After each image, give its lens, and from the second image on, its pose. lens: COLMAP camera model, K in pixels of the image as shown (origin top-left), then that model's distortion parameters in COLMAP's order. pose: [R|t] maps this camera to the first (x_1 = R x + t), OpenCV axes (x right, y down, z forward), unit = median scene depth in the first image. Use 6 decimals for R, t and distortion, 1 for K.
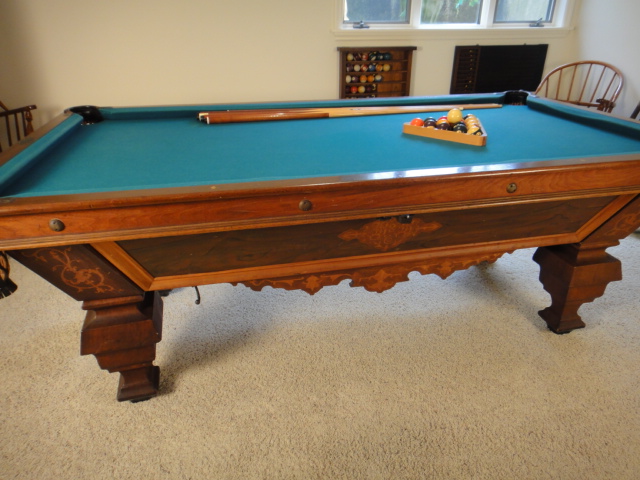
lens RADIAL K [[453.0, 0, 322.9], [0, 453.0, 239.2], [0, 0, 1]] dist [0.003150, -0.002211]
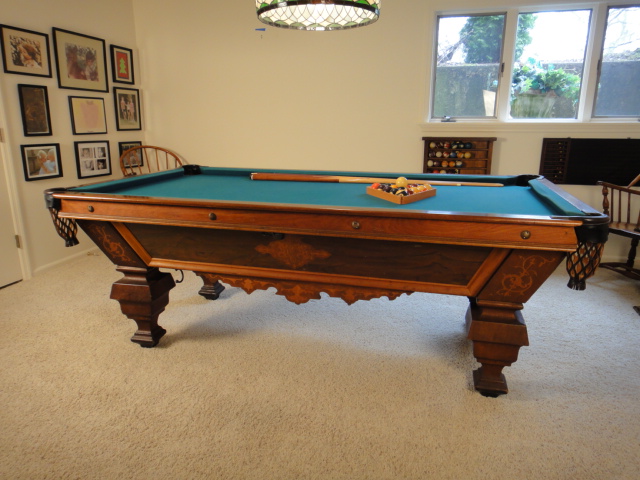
lens RADIAL K [[453.0, 0, 318.8], [0, 453.0, 238.9], [0, 0, 1]] dist [0.003150, -0.002211]
pose [[0.883904, 0.118574, -0.452388, 0.759186], [-0.205049, 0.967648, -0.147009, 0.117183], [0.420321, 0.222703, 0.879621, -0.160777]]
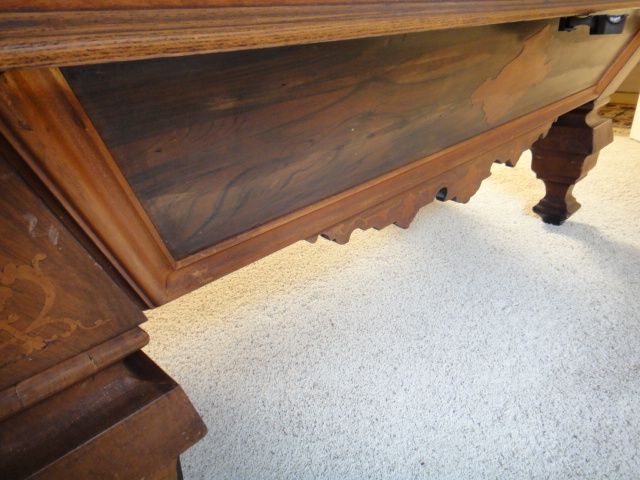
lens RADIAL K [[453.0, 0, 319.2], [0, 453.0, 243.9], [0, 0, 1]] dist [0.003150, -0.002211]
pose [[0.841546, -0.281741, 0.460893, -0.381599], [0.284405, 0.956472, 0.065389, 0.069671], [-0.459254, 0.076053, 0.885043, 0.541078]]
